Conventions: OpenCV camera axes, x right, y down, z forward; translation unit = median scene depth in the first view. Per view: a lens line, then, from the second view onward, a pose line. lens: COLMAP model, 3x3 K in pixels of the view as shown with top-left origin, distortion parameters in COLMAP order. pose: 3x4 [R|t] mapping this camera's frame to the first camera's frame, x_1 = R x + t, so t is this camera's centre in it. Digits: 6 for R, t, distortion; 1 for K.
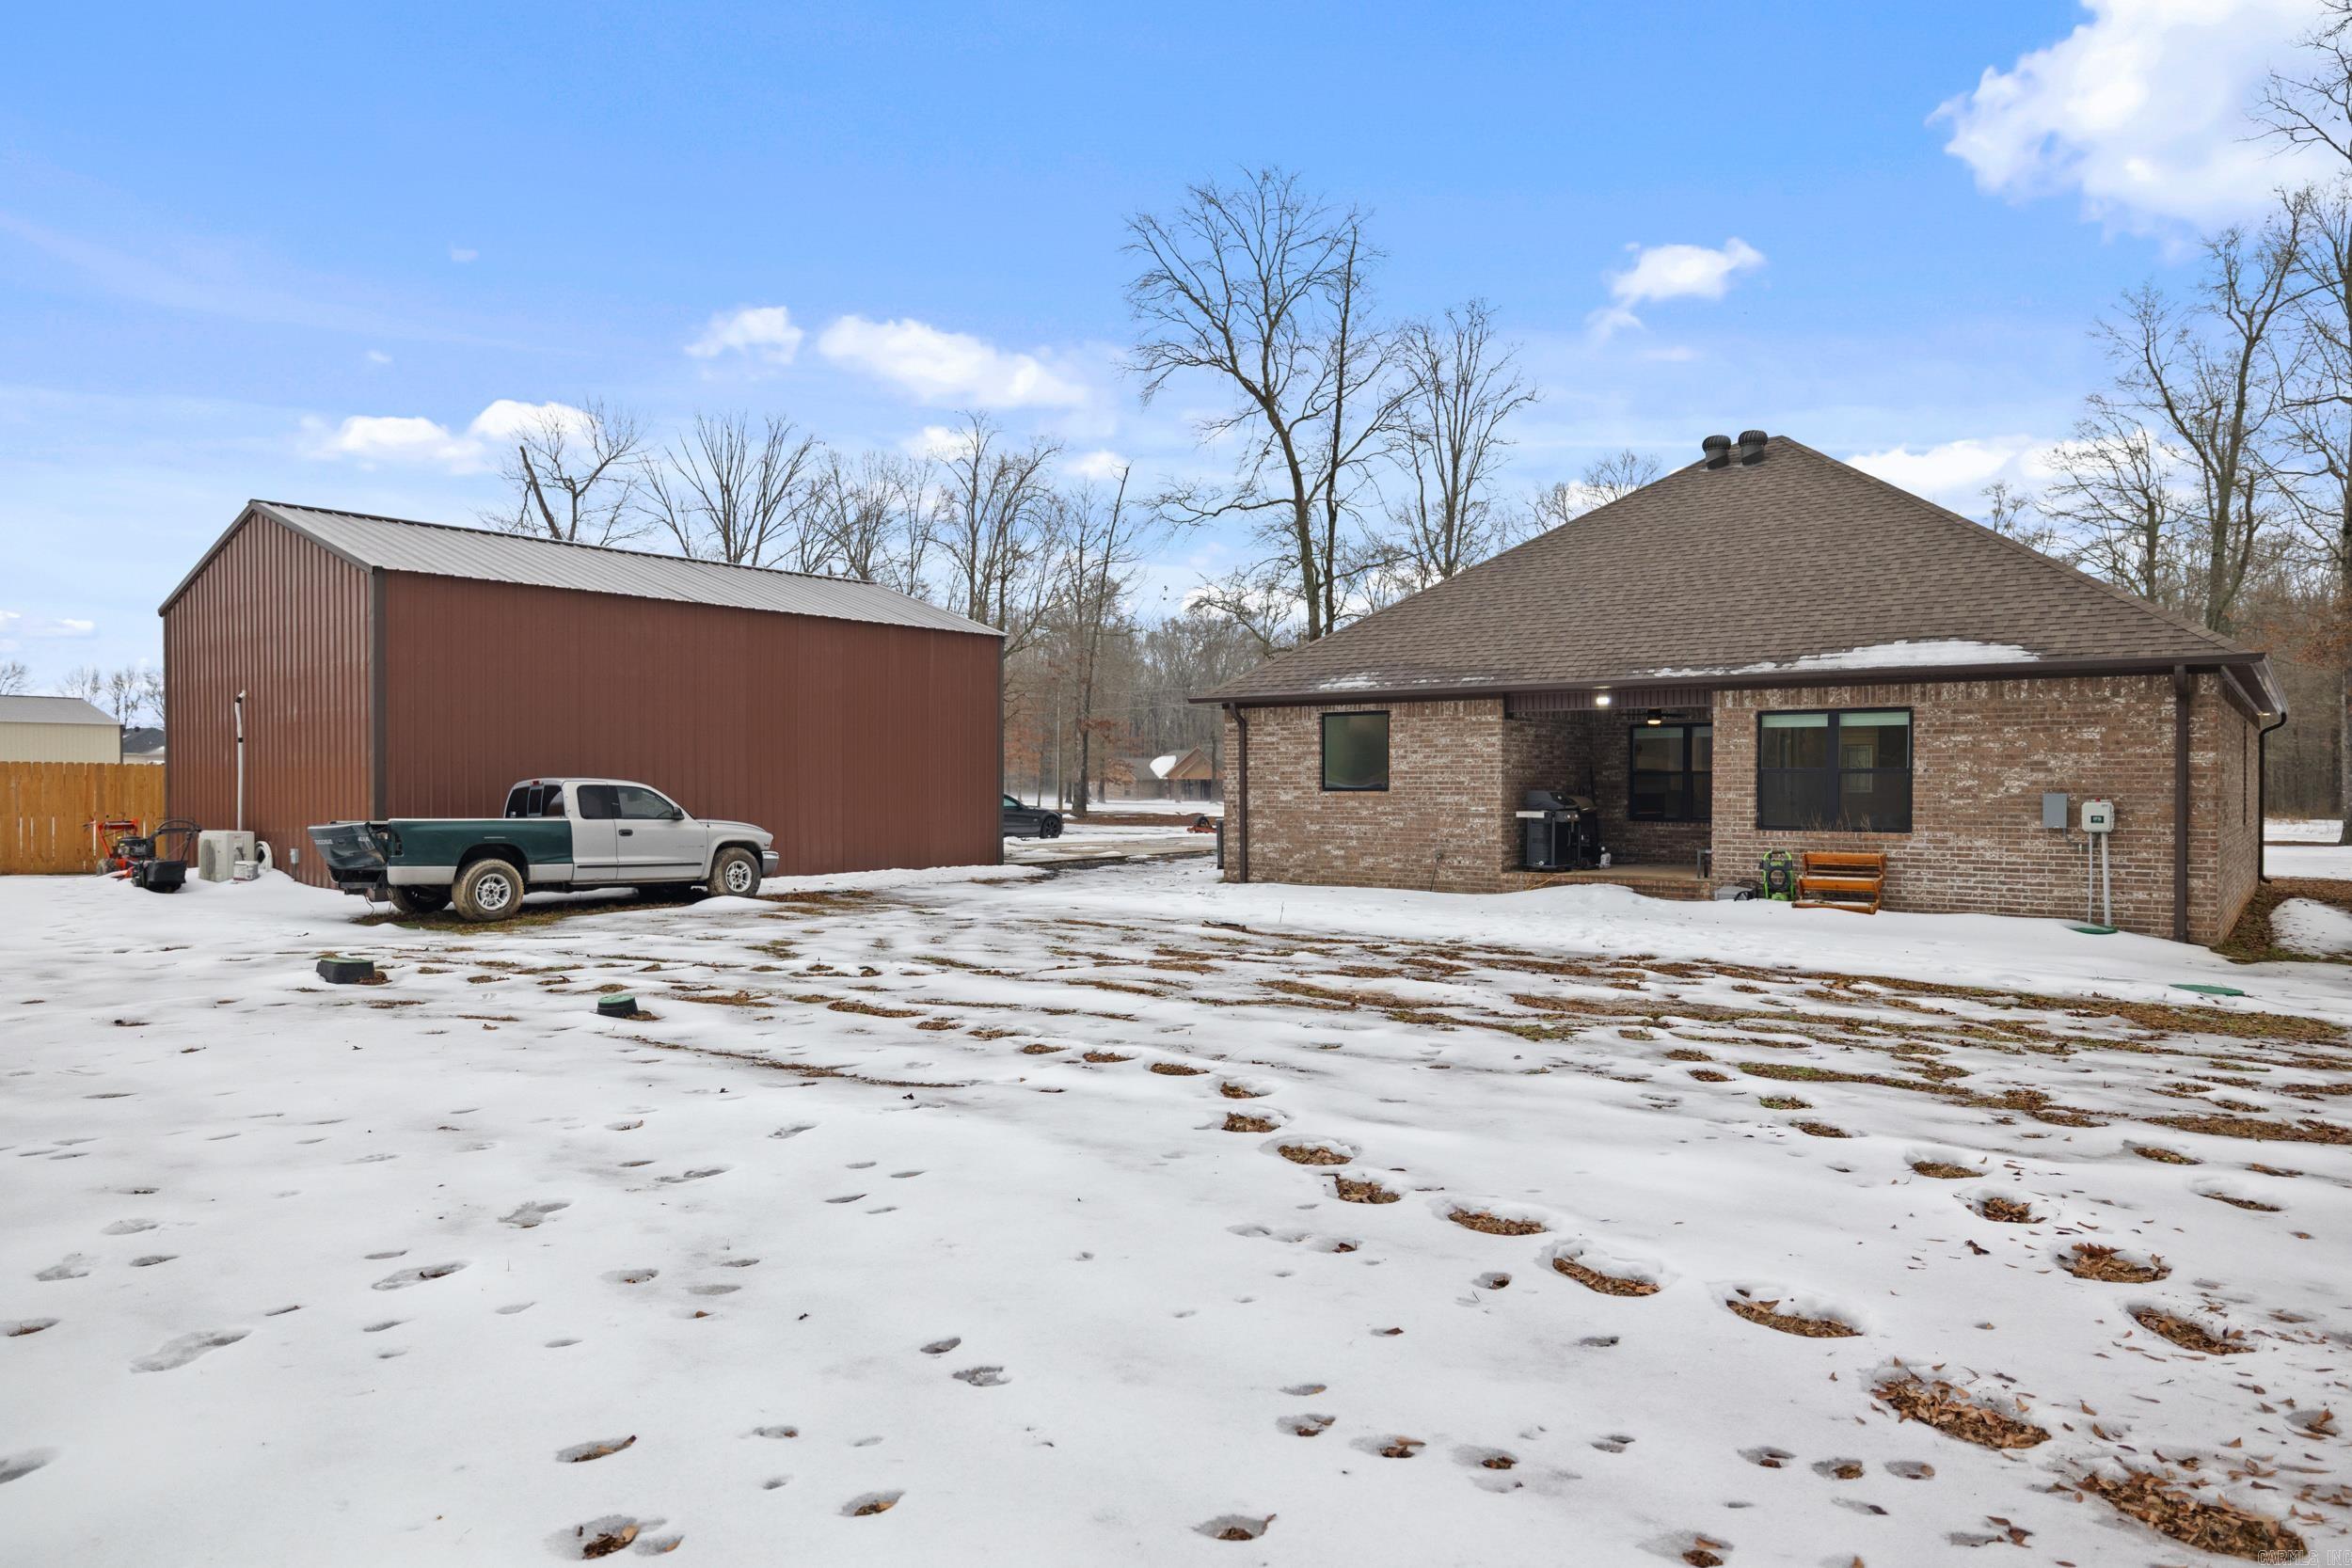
lens RADIAL K [[1479.1, 0, 1176.0], [0, 1479.1, 784.0], [0, 0, 1]] dist [-0.003160, -0.001664]
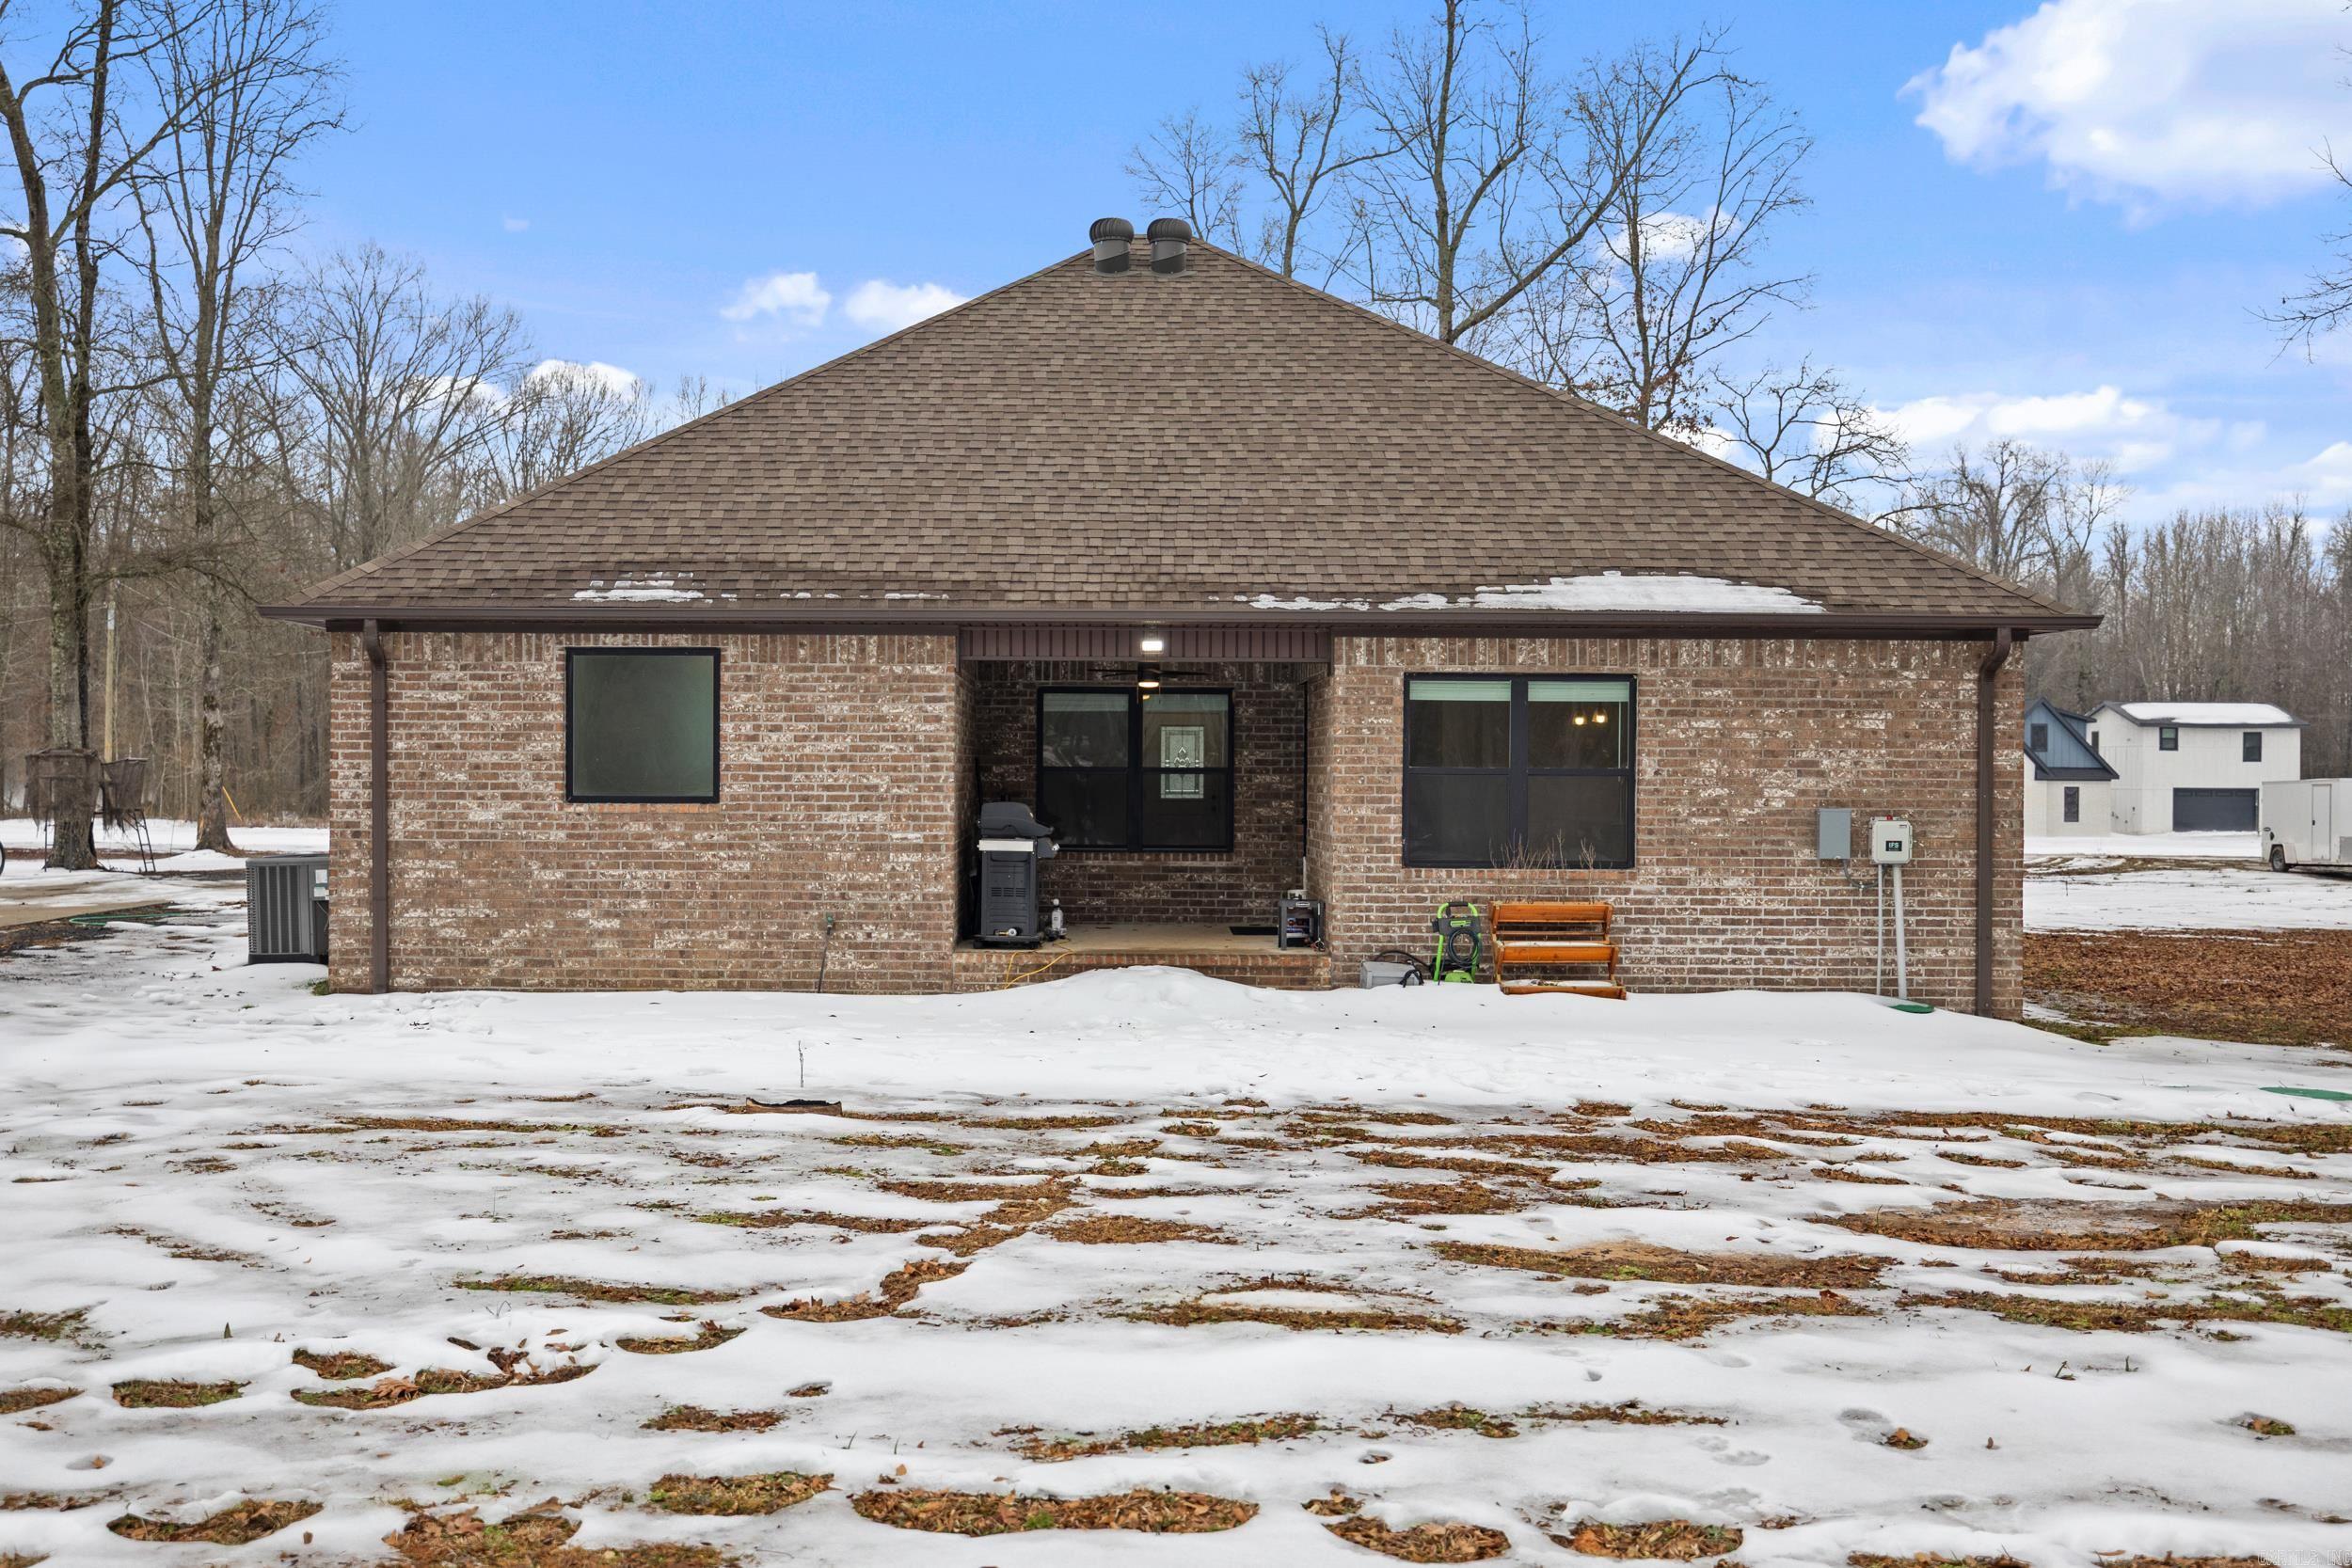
lens RADIAL K [[2297.6, 0, 1176.0], [0, 2297.6, 784.0], [0, 0, 1]] dist [-0.004912, 0.003217]
pose [[0.791887, 0.001340, 0.610666, -0.256102], [-0.004340, 0.999985, 0.003434, -0.006224], [-0.610653, -0.005369, 0.791880, 0.302841]]
